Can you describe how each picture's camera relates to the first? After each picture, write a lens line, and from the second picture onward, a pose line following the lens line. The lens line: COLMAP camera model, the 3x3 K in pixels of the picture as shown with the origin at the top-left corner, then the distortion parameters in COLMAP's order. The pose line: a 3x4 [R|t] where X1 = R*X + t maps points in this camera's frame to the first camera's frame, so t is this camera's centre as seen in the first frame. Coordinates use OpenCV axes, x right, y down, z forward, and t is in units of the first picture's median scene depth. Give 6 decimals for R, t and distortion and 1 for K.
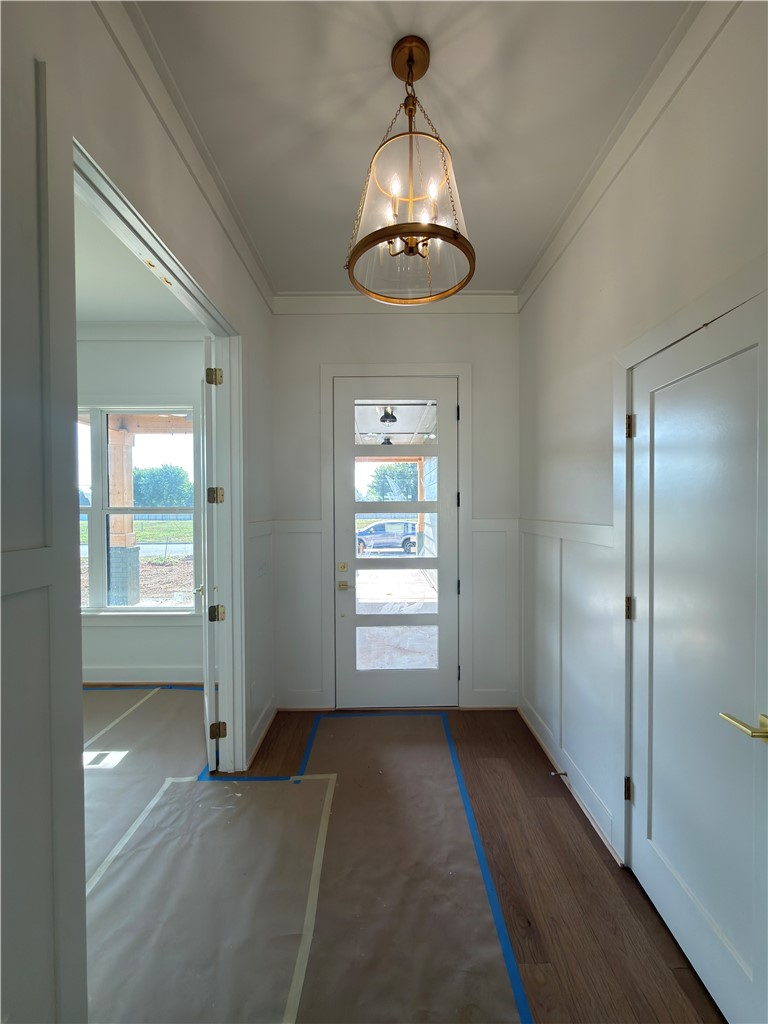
lens RADIAL K [[407.6, 0, 383.2], [0, 407.6, 514.2], [0, 0, 1]] dist [-0.002412, 0.000688]
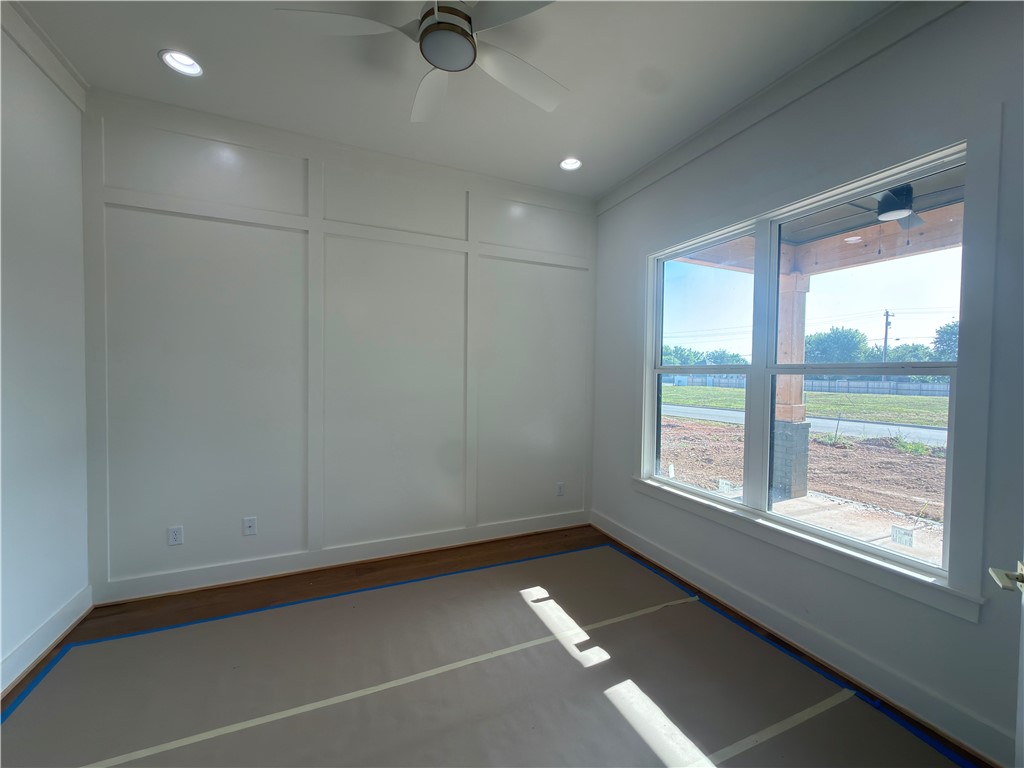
lens RADIAL K [[407.6, 0, 514.6], [0, 407.6, 385.6], [0, 0, 1]] dist [-0.002412, 0.000688]
pose [[0.405363, 0.033865, -0.913528, -0.135160], [-0.030193, 0.999264, 0.023646, 0.008747], [0.913657, 0.017997, 0.406087, 0.193242]]
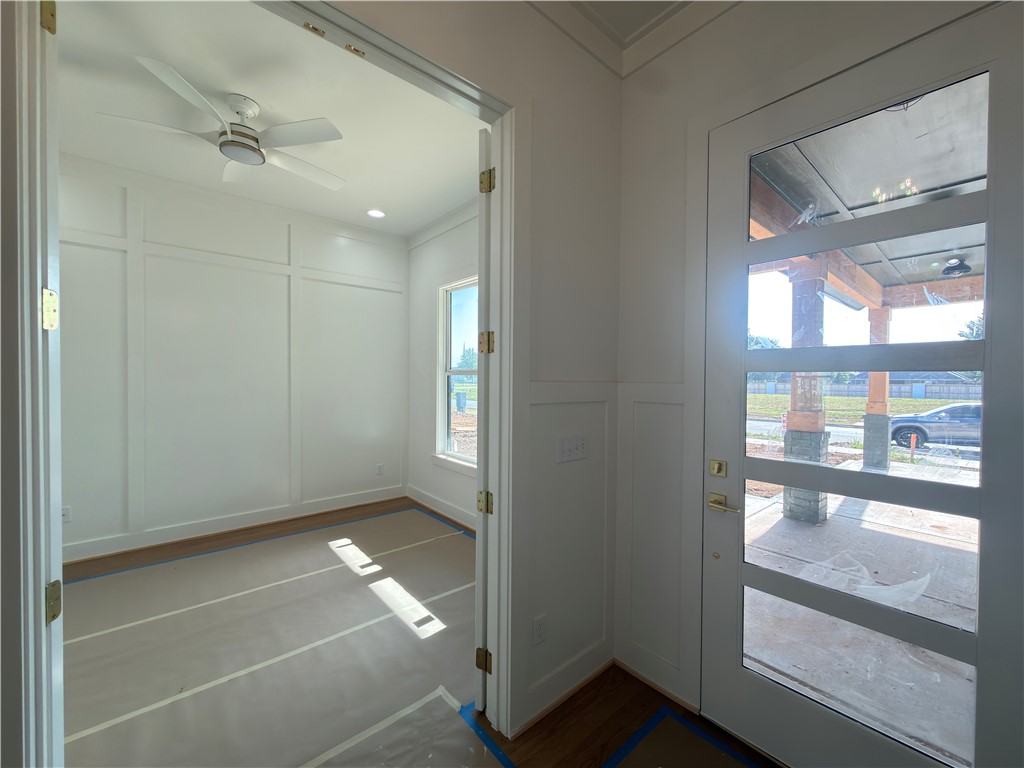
lens RADIAL K [[407.6, 0, 515.9], [0, 407.6, 385.6], [0, 0, 1]] dist [-0.002412, 0.000688]
pose [[0.648956, 0.022394, -0.760496, 0.067956], [-0.024091, 0.999670, 0.008879, 0.008760], [0.760444, 0.012559, 0.649282, 0.206569]]
